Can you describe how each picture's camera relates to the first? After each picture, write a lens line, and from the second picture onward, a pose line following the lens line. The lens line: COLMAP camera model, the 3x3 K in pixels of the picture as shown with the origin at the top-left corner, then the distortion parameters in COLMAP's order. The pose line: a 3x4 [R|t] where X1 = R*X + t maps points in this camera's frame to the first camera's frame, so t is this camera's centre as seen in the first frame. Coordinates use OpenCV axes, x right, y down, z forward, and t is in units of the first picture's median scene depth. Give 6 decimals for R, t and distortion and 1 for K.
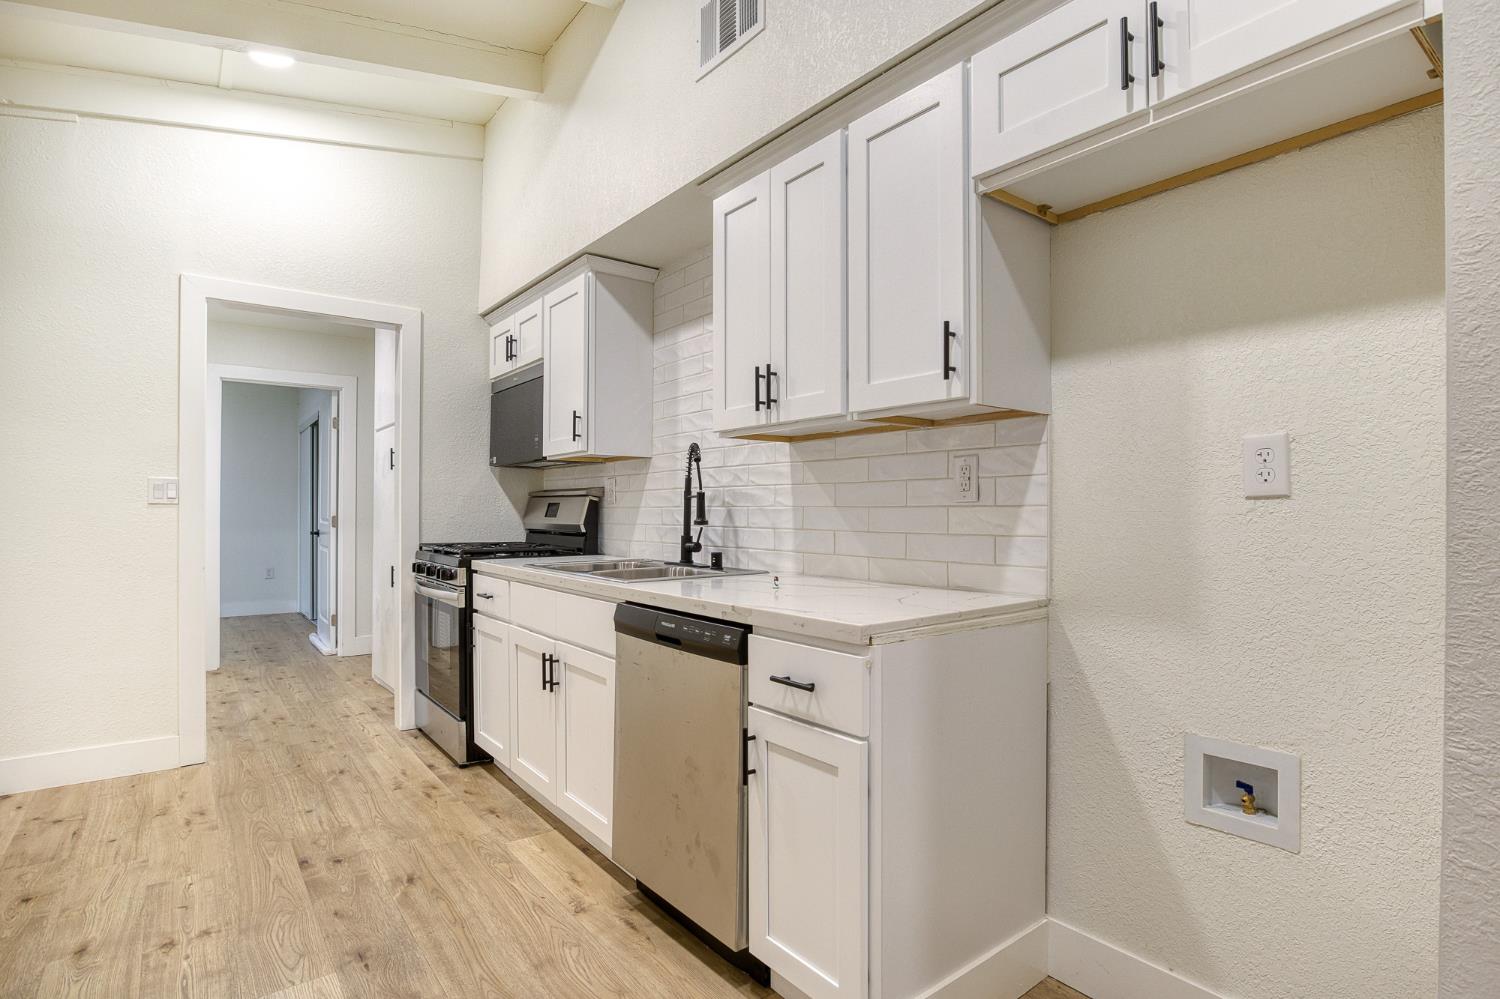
lens RADIAL K [[759.9, 0, 776.7], [0, 759.9, 515.5], [0, 0, 1]] dist [-0.028845, 0.003313]
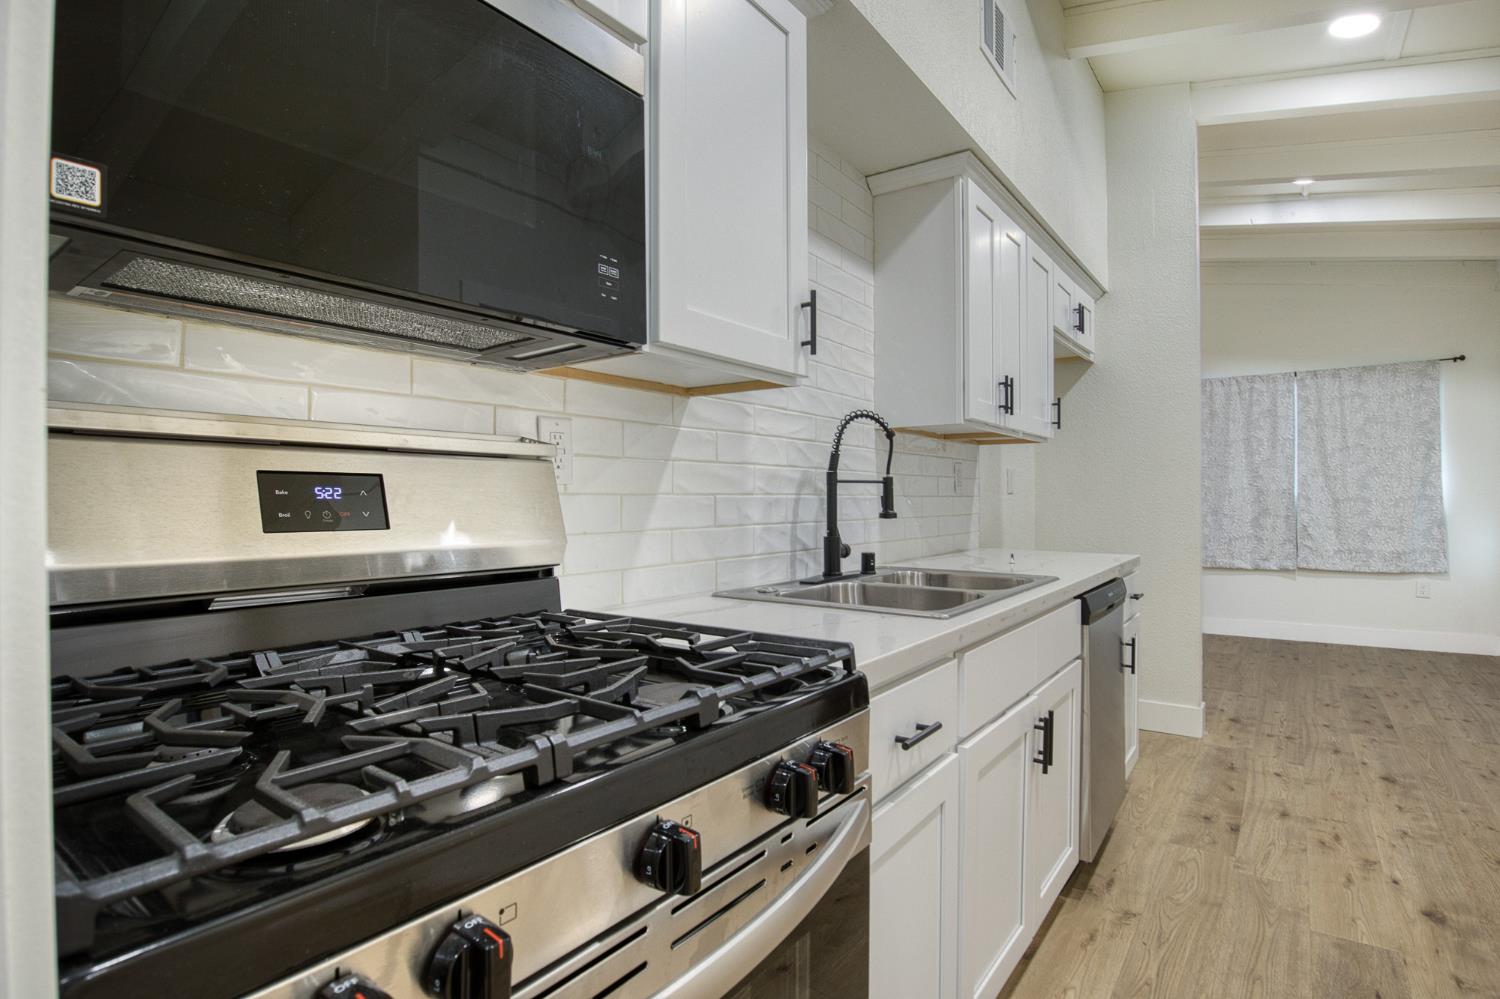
lens RADIAL K [[759.9, 0, 749.8], [0, 759.9, 506.2], [0, 0, 1]] dist [-0.028845, 0.003313]
pose [[-0.268895, -0.013593, 0.963074, -0.793179], [0.002948, 0.999884, 0.014935, -0.012601], [-0.963165, 0.006855, -0.268824, 1.303212]]
